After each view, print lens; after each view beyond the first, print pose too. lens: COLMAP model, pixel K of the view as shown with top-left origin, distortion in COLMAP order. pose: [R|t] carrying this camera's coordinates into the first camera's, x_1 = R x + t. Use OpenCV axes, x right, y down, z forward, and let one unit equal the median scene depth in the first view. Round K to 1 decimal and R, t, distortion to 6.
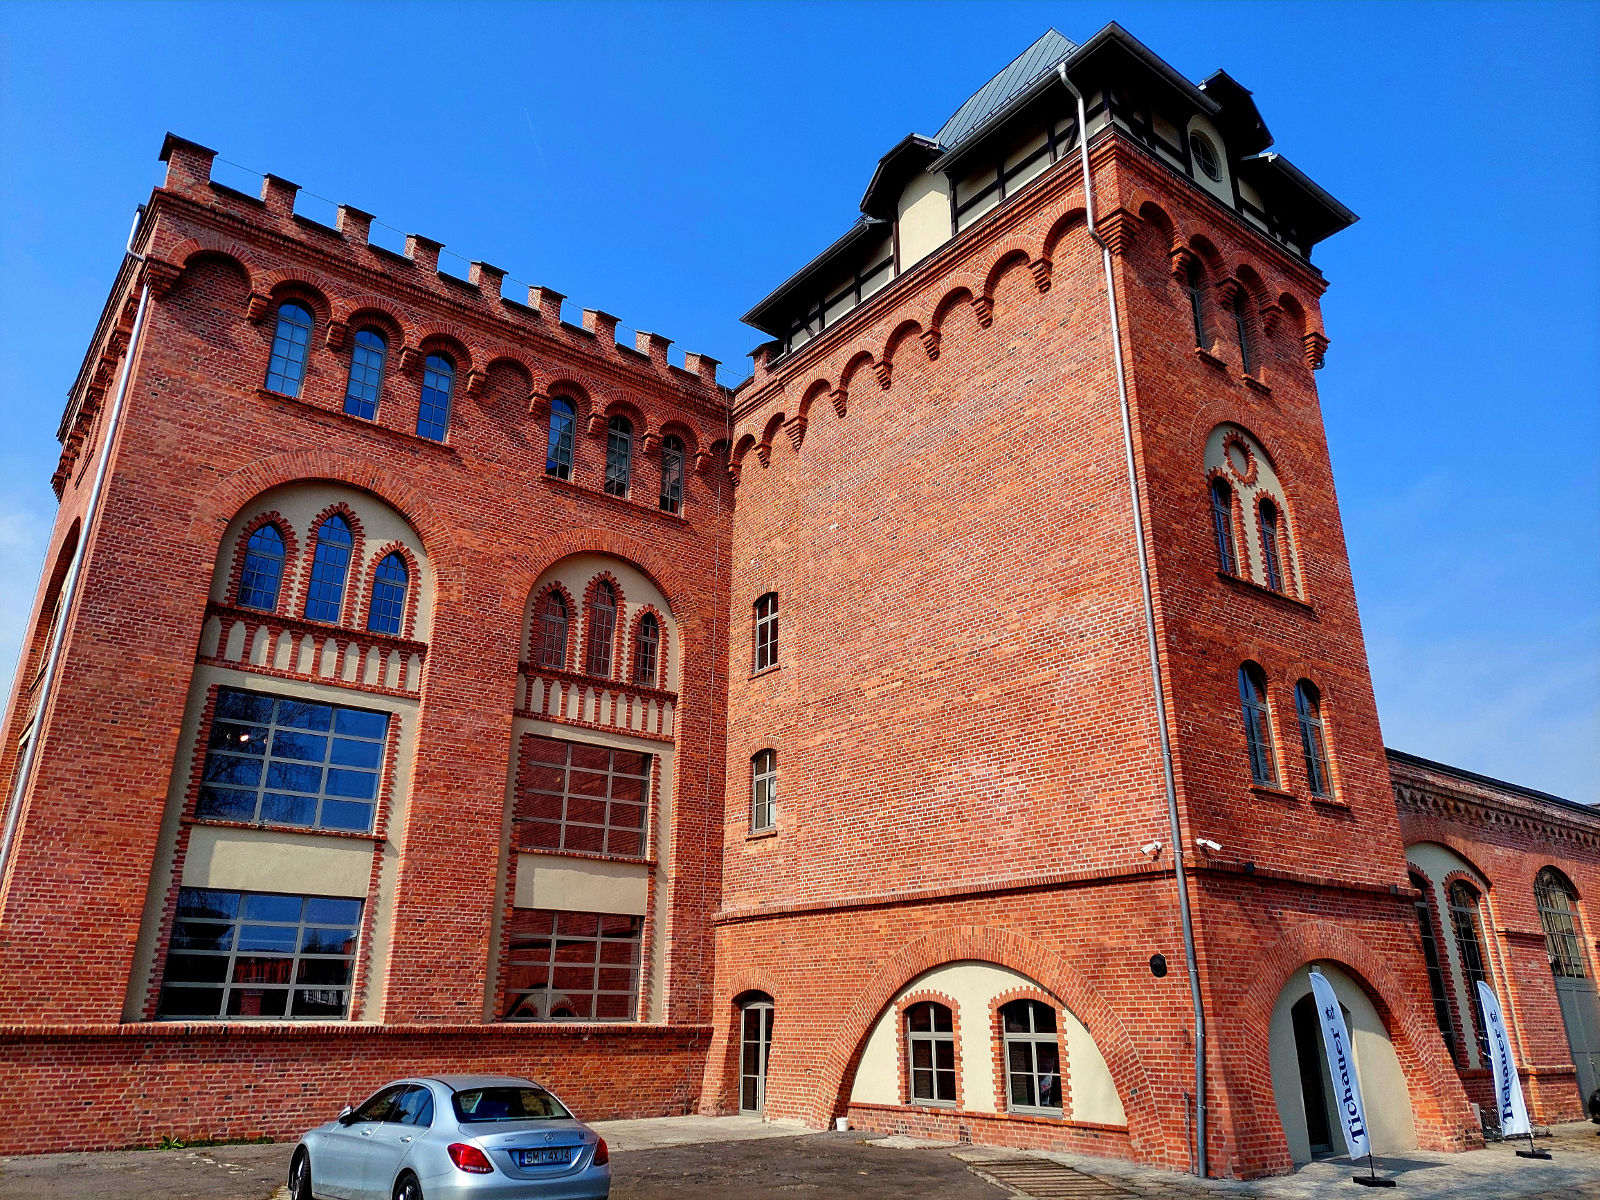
lens RADIAL K [[1131.6, 0, 812.3], [0, 1131.6, 582.5], [0, 0, 1]] dist [-0.017811, 0.004456]
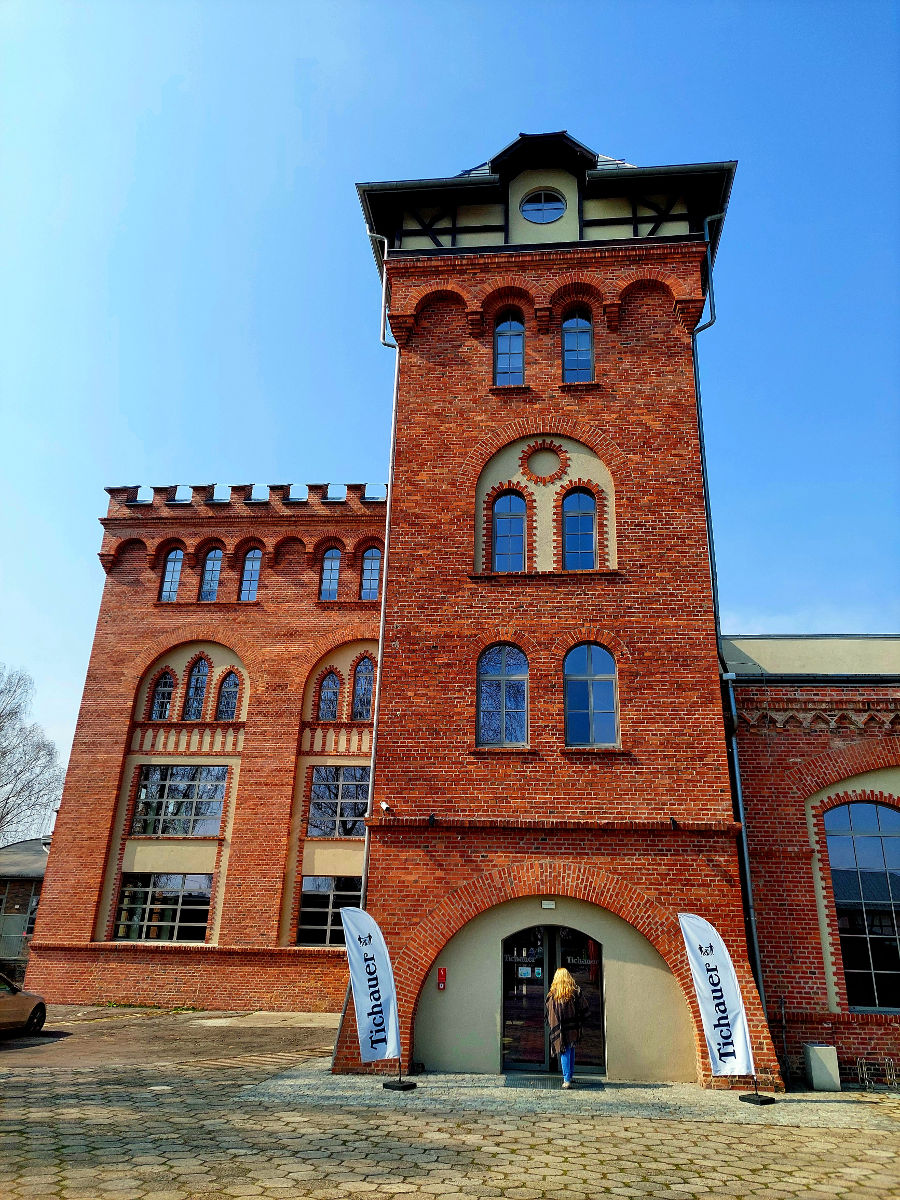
lens RADIAL K [[848.7, 0, 460.1], [0, 848.7, 610.8], [0, 0, 1]] dist [-0.017811, 0.004456]
pose [[0.732303, -0.239127, -0.637613, 0.802781], [0.226292, 0.968562, -0.103347, 0.104902], [0.642280, -0.068605, 0.763393, 0.263775]]
